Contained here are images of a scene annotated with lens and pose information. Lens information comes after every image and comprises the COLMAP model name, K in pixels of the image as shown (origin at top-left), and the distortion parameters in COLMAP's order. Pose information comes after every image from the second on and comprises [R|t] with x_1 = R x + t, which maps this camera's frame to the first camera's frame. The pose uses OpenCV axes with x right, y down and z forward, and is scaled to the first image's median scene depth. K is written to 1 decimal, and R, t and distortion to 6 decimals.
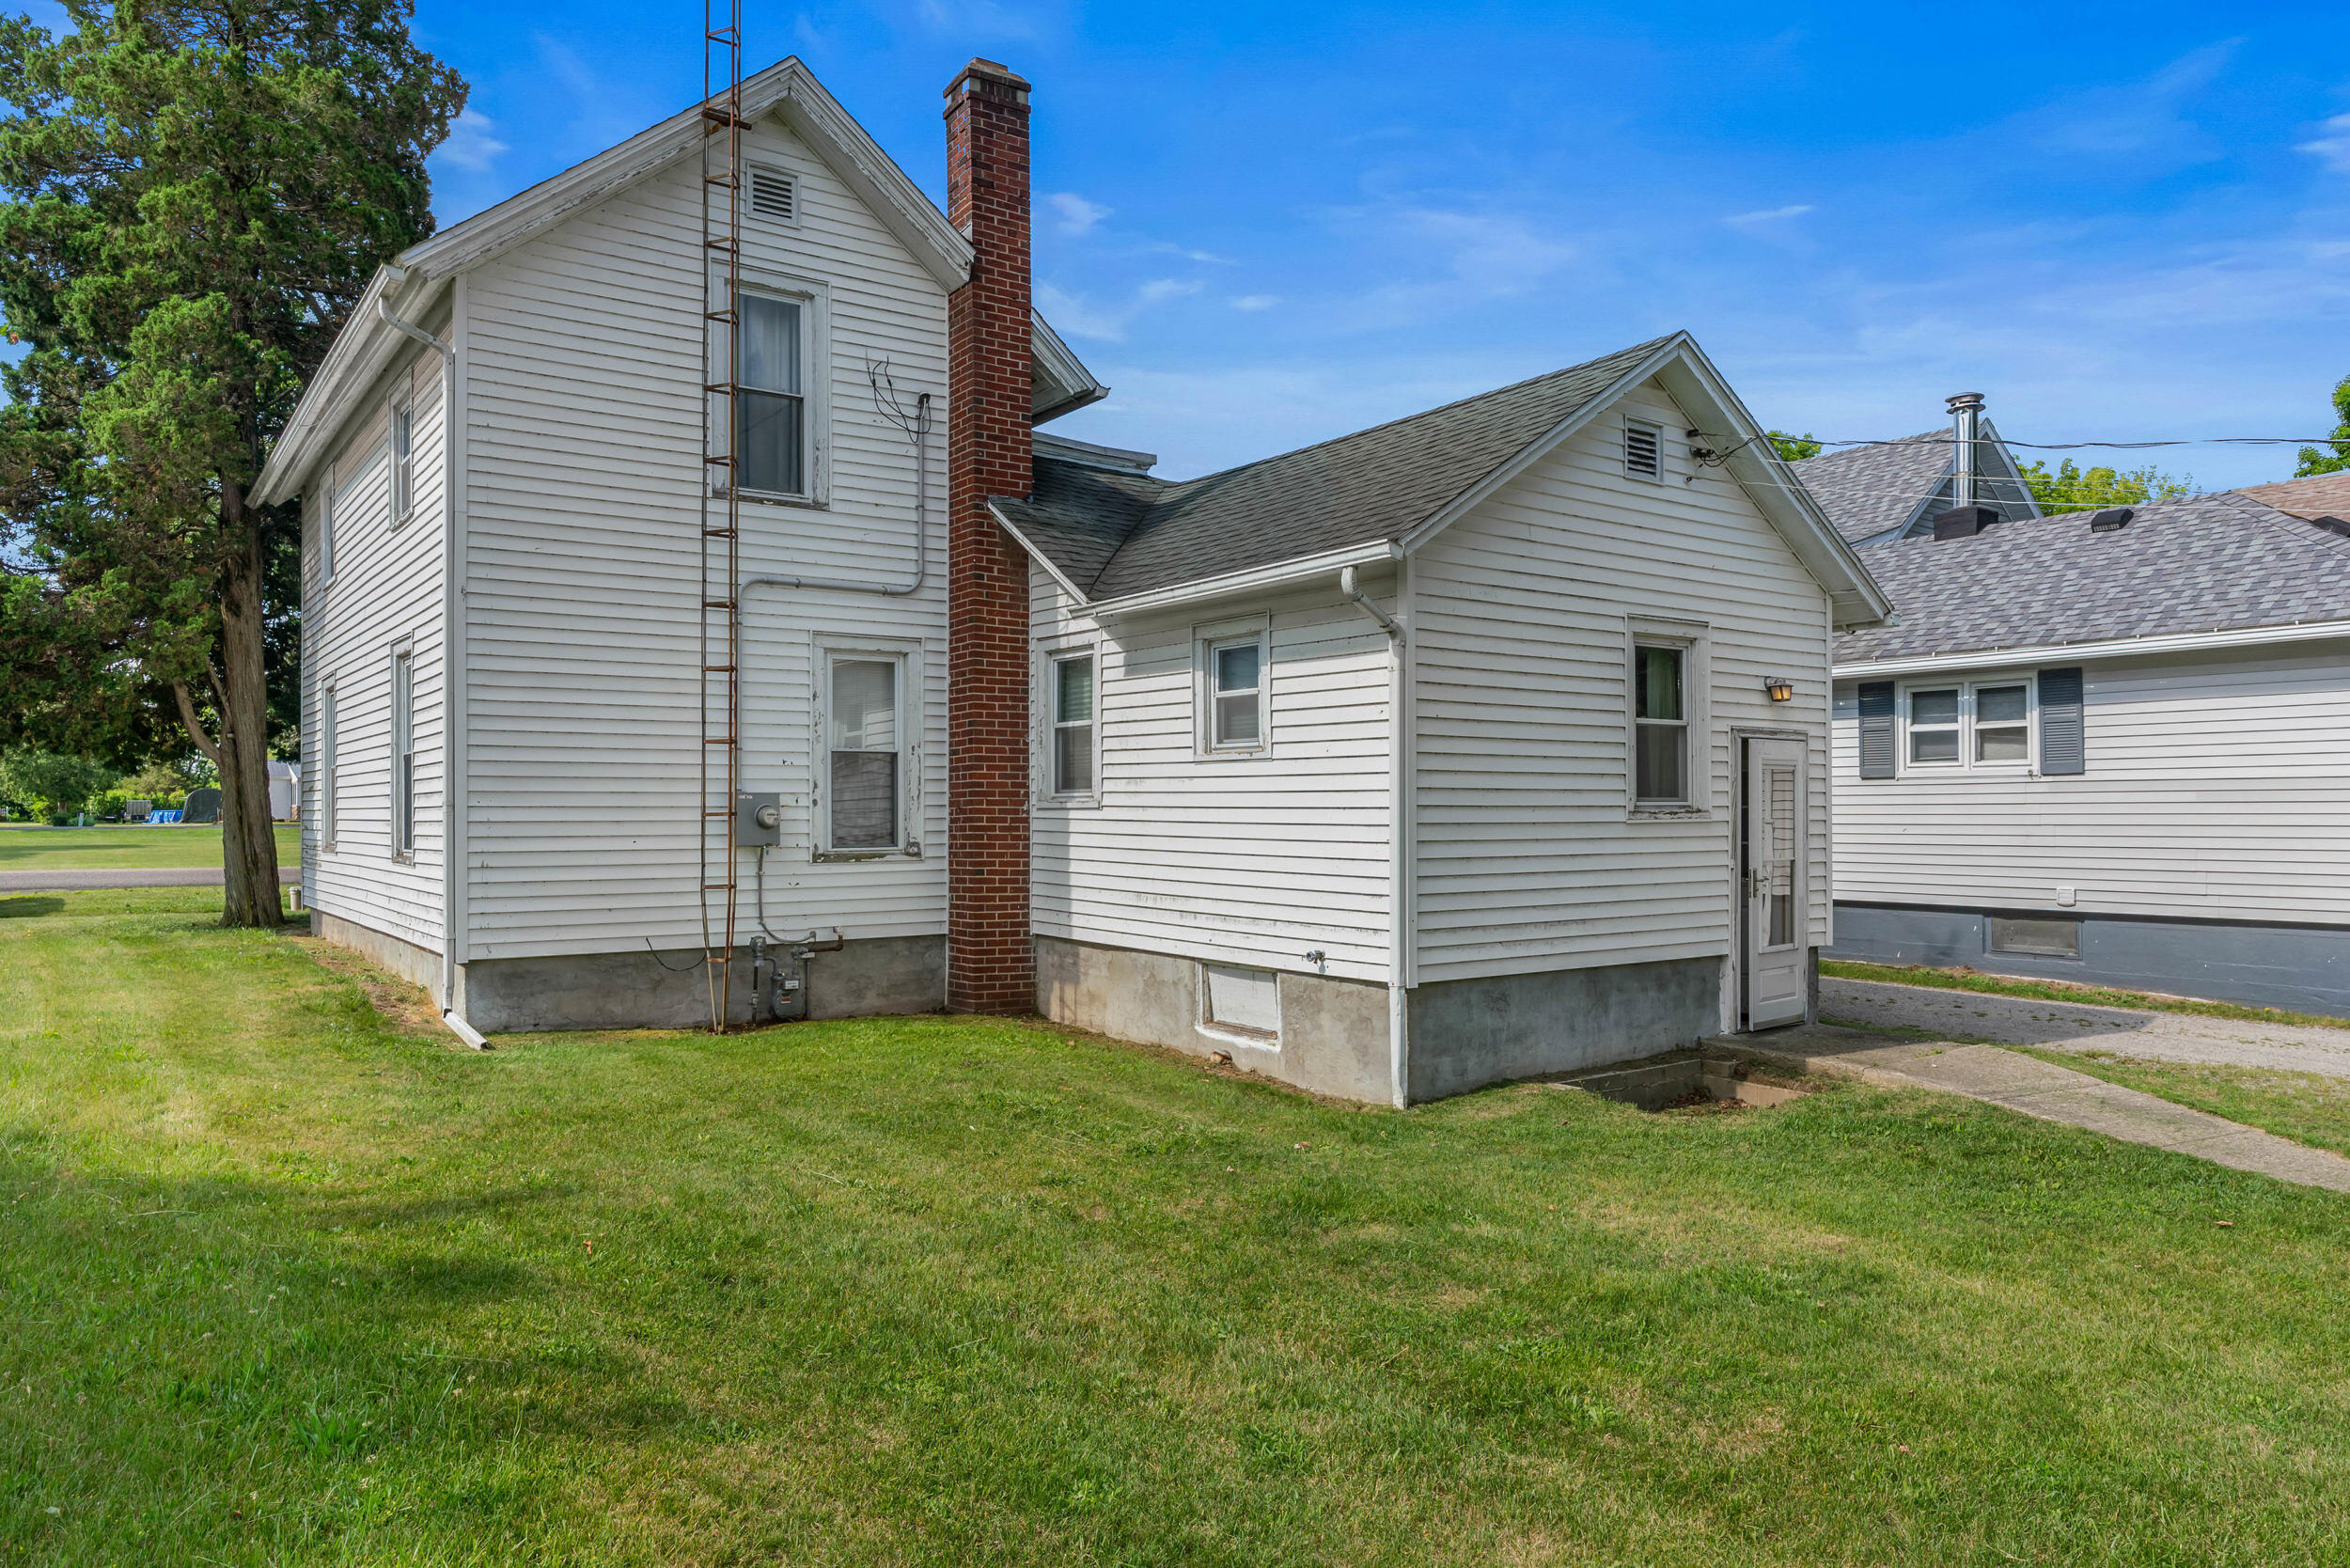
lens RADIAL K [[1557.6, 0, 1161.5], [0, 1557.6, 796.7], [0, 0, 1]] dist [0.002584, -0.000481]
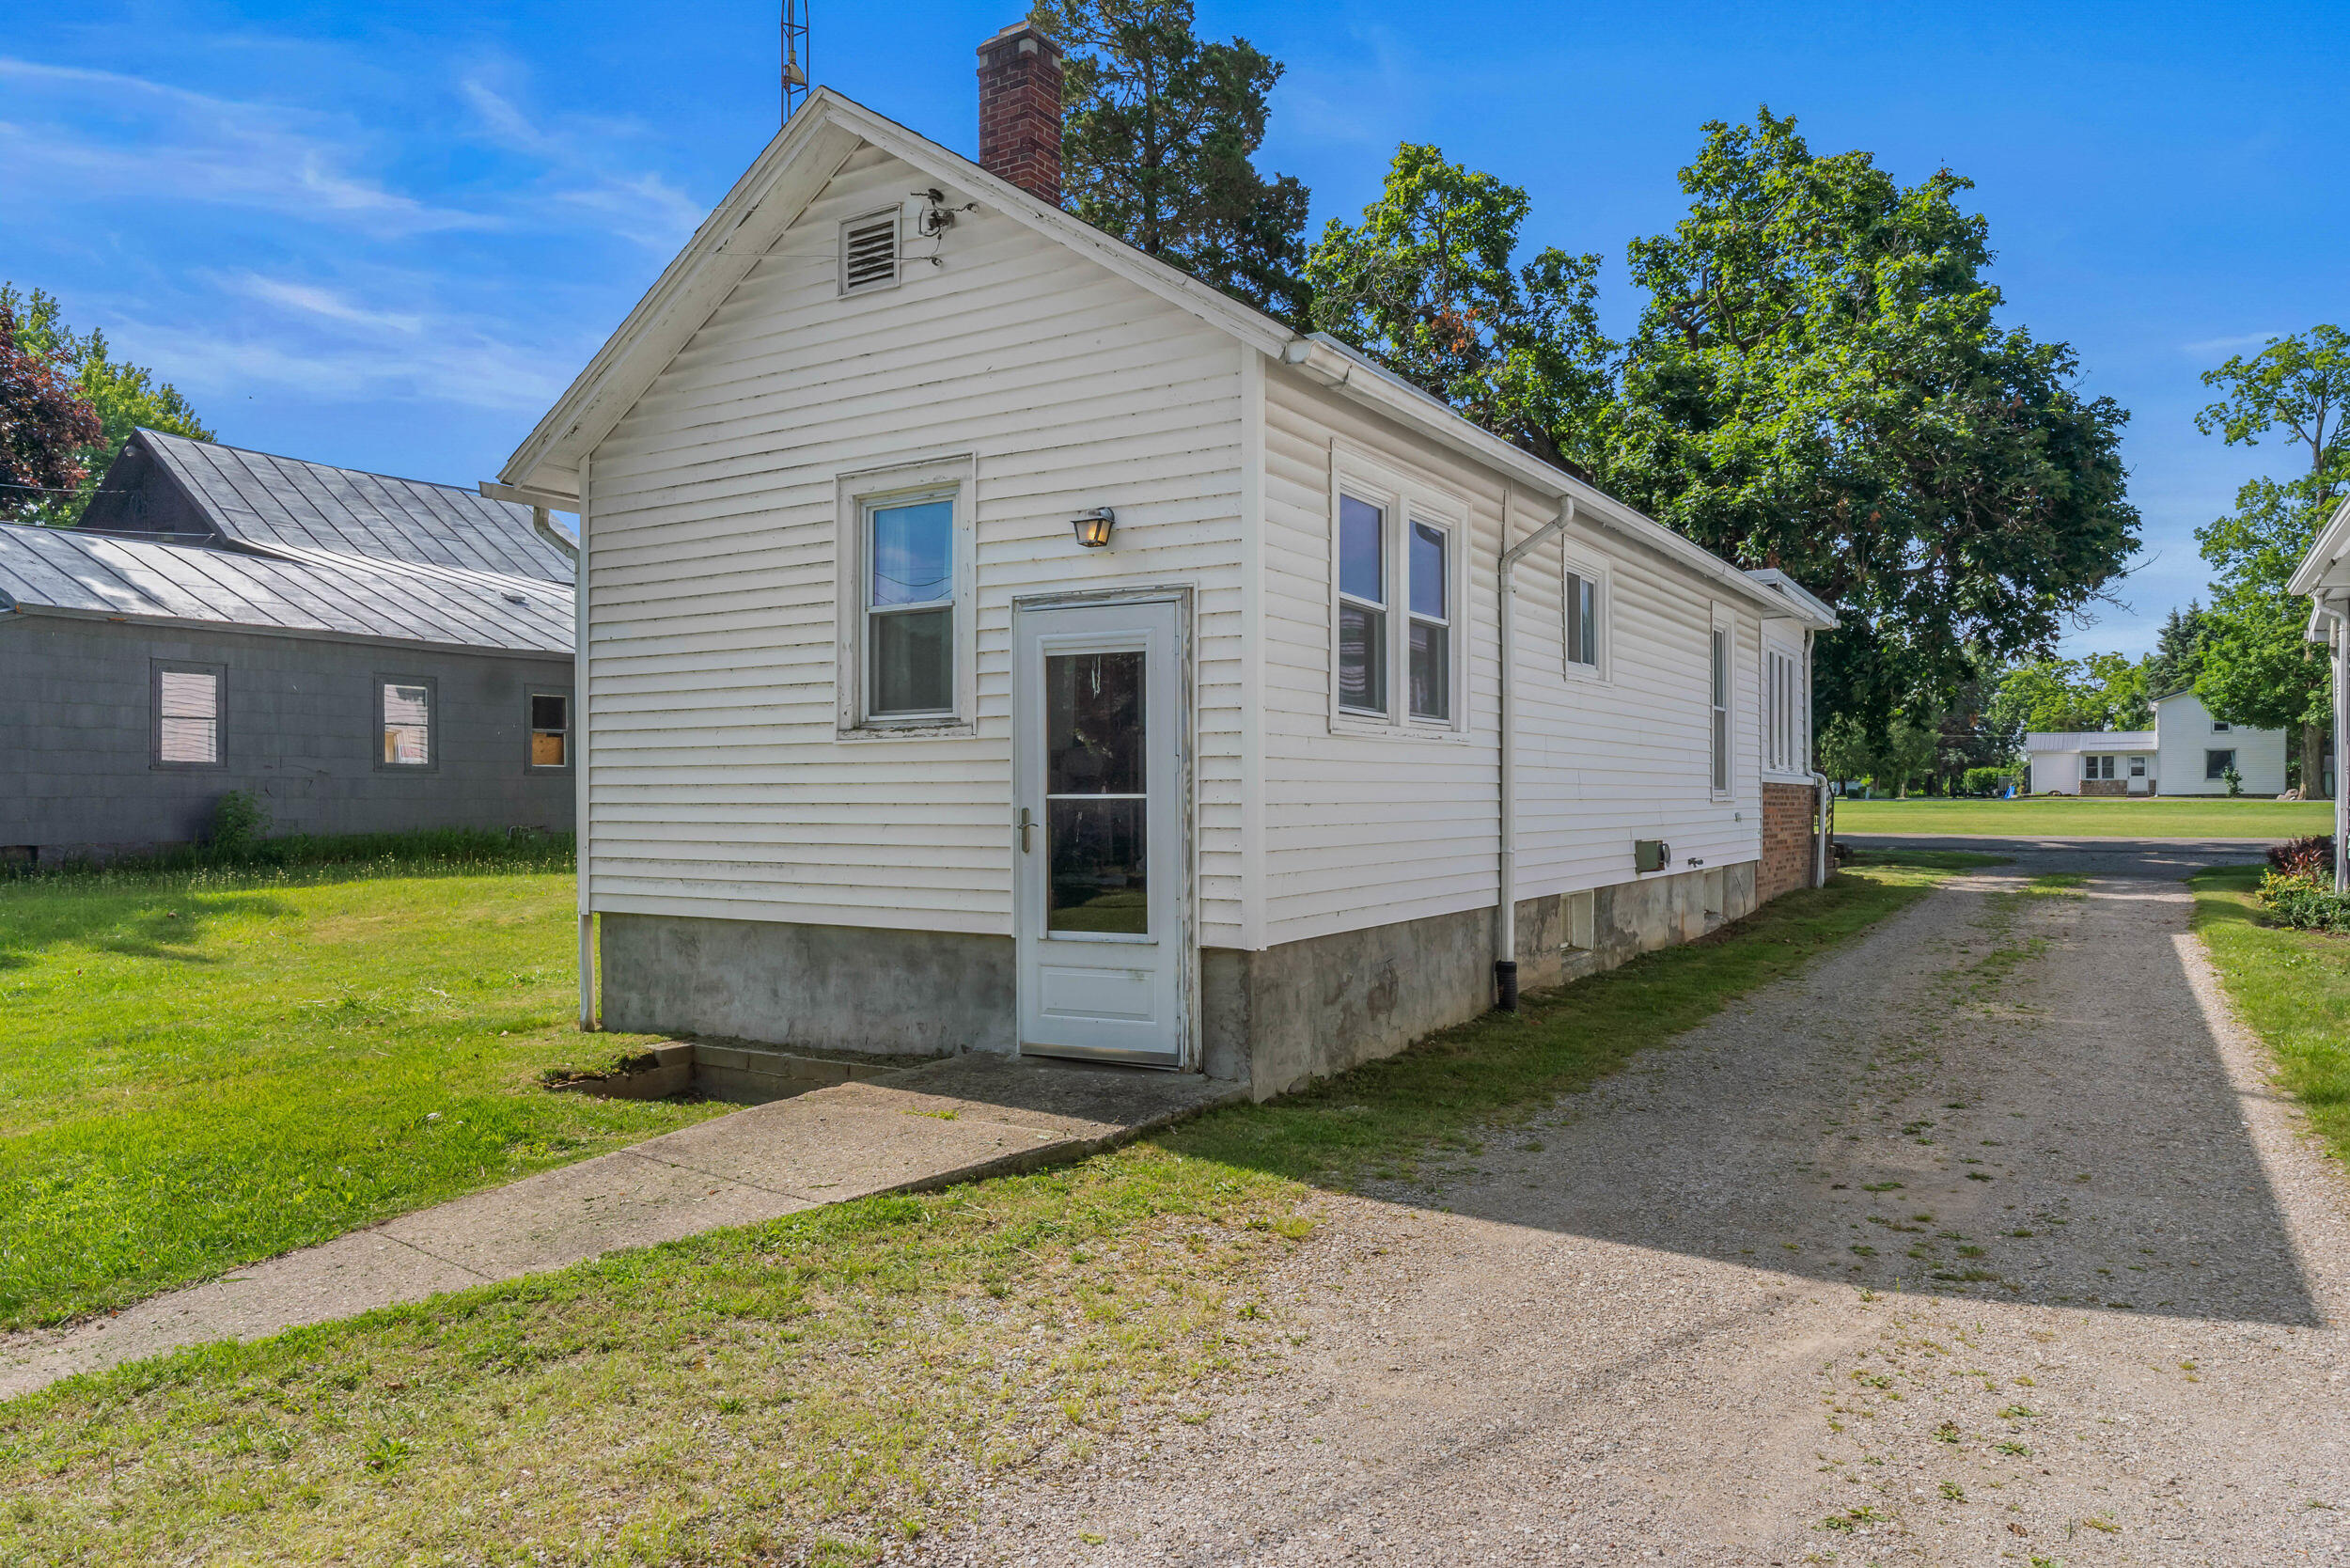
lens RADIAL K [[1557.6, 0, 1161.5], [0, 1557.6, 796.7], [0, 0, 1]] dist [0.002584, -0.000481]
pose [[0.371372, 0.001481, -0.928483, 0.936235], [0.010351, 0.999930, 0.005735, 0.034985], [0.928426, -0.011741, 0.371331, 0.745353]]
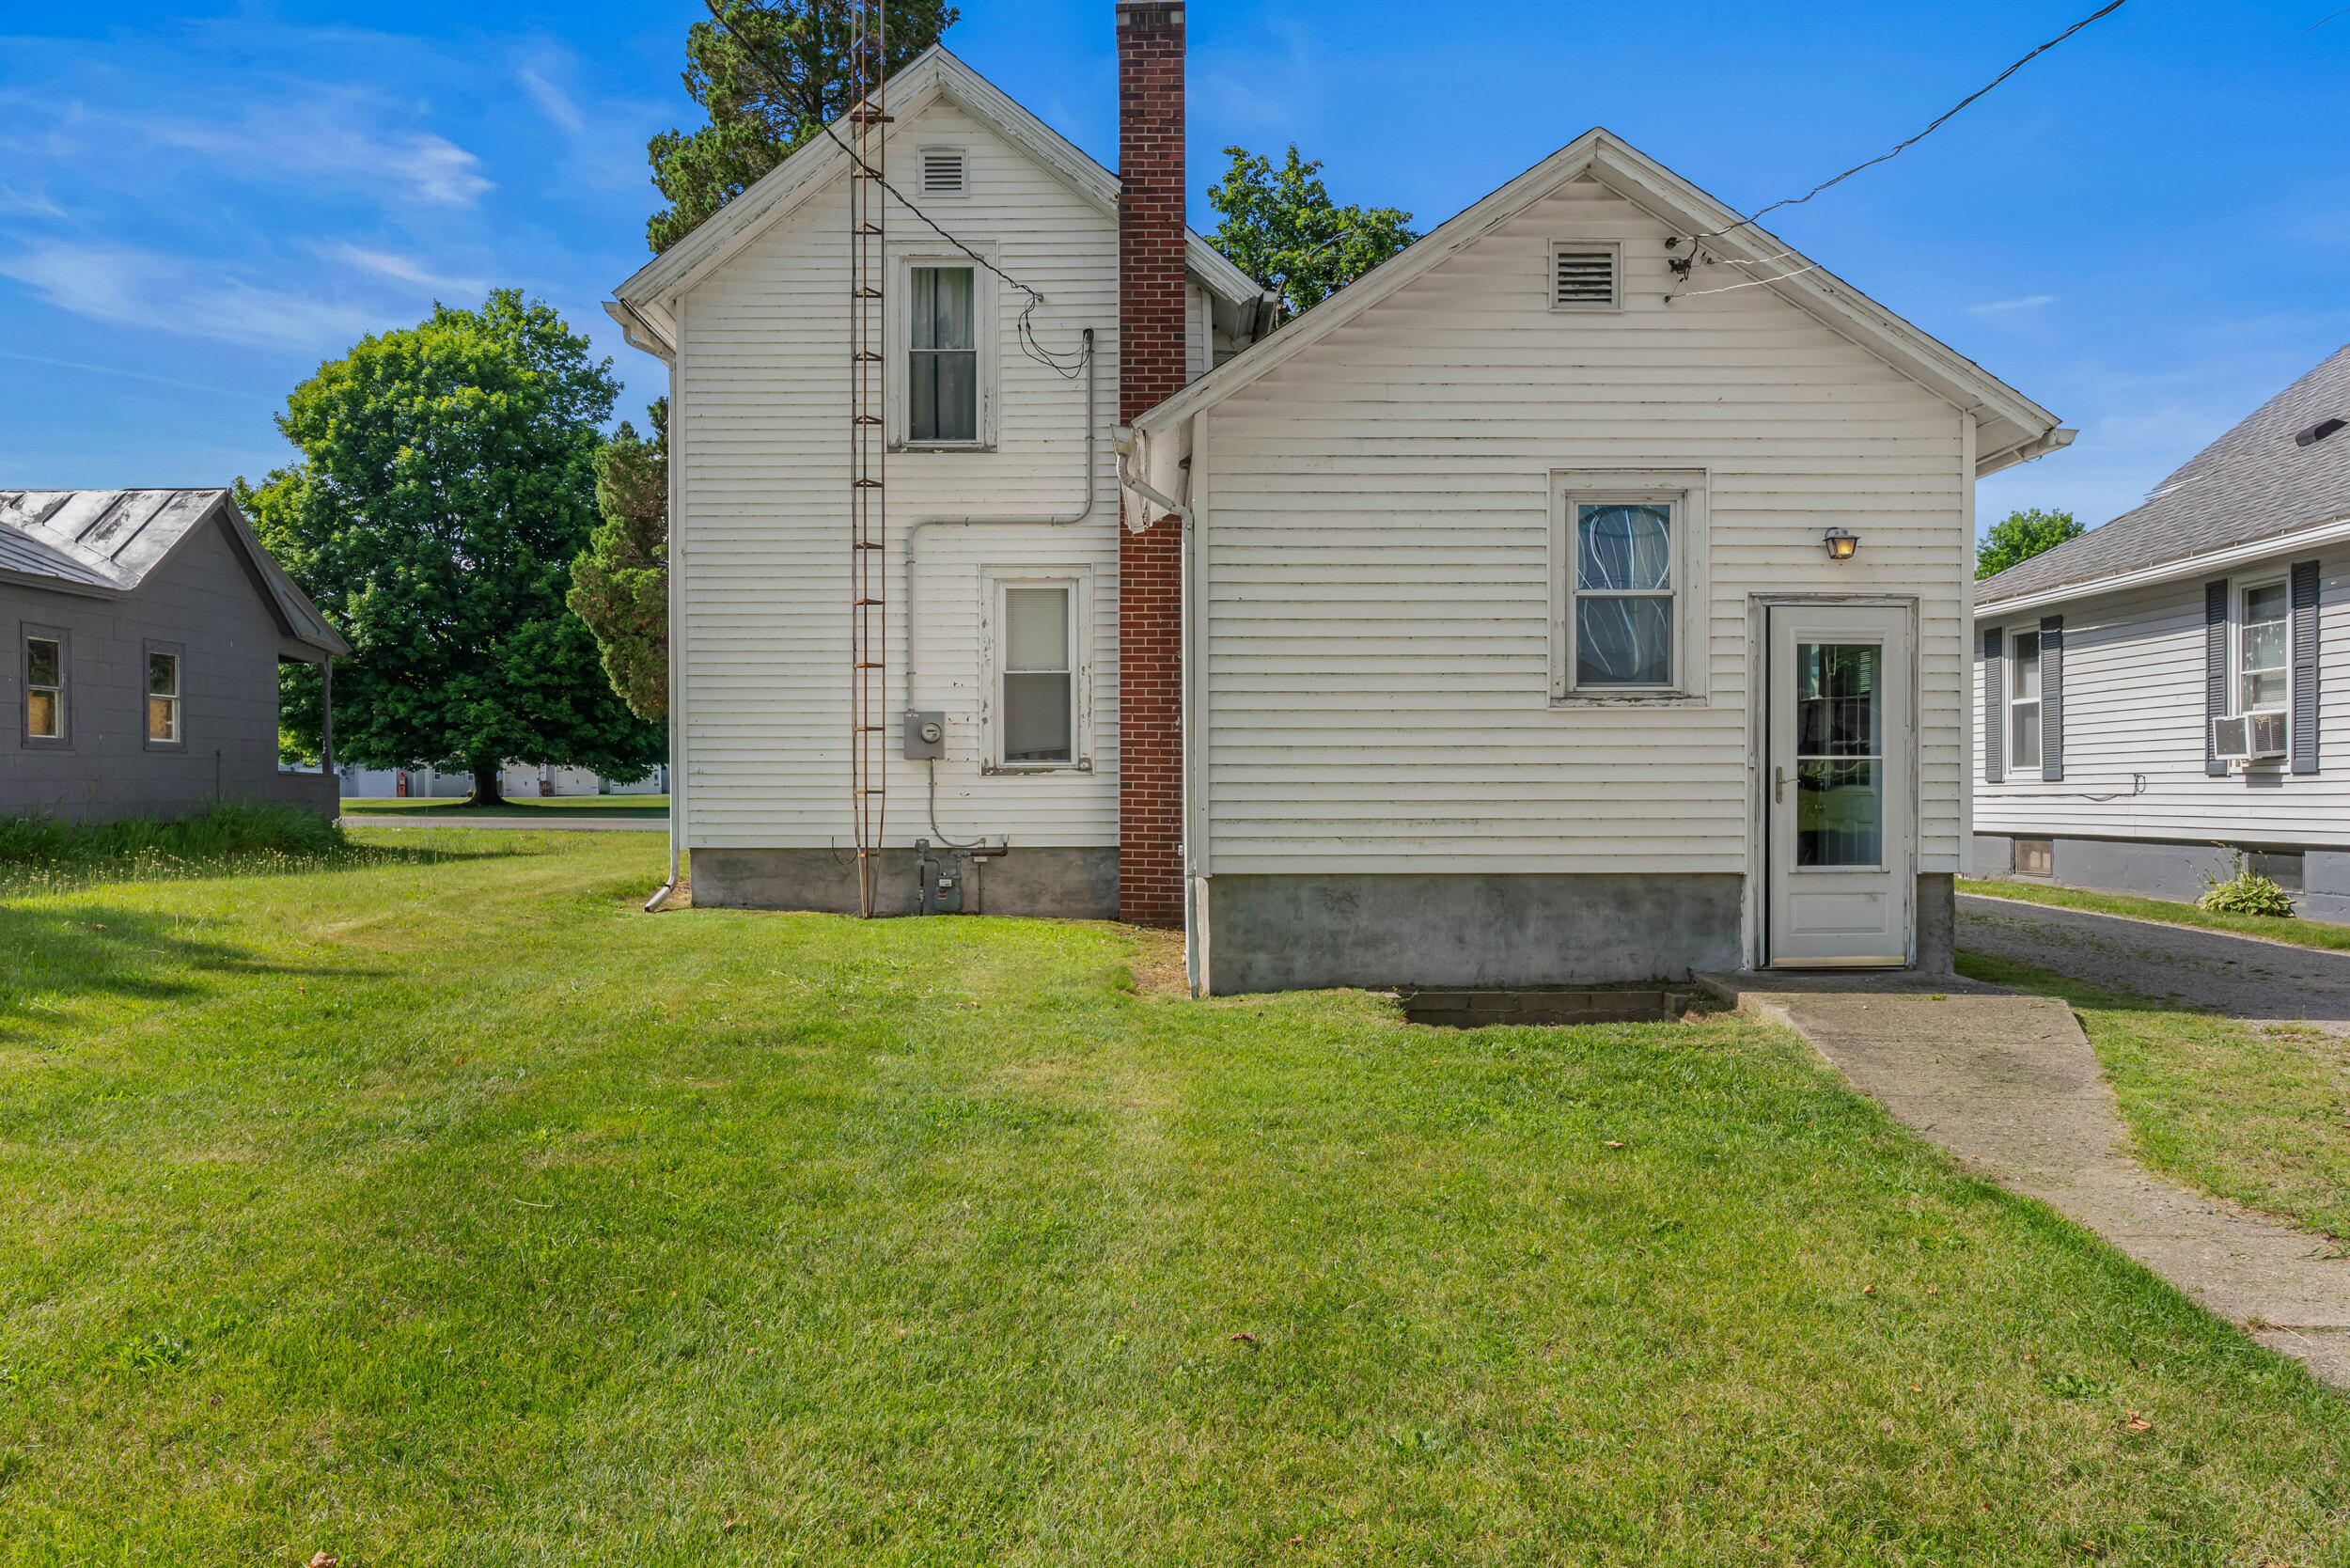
lens RADIAL K [[1746.0, 0, 1168.6], [0, 1746.0, 817.9], [0, 0, 1]] dist [0.001074, 0.002183]
pose [[0.816543, 0.007004, -0.577242, 0.595664], [0.005803, 0.999776, 0.020339, 0.048183], [0.577255, -0.019957, 0.816320, 0.069655]]
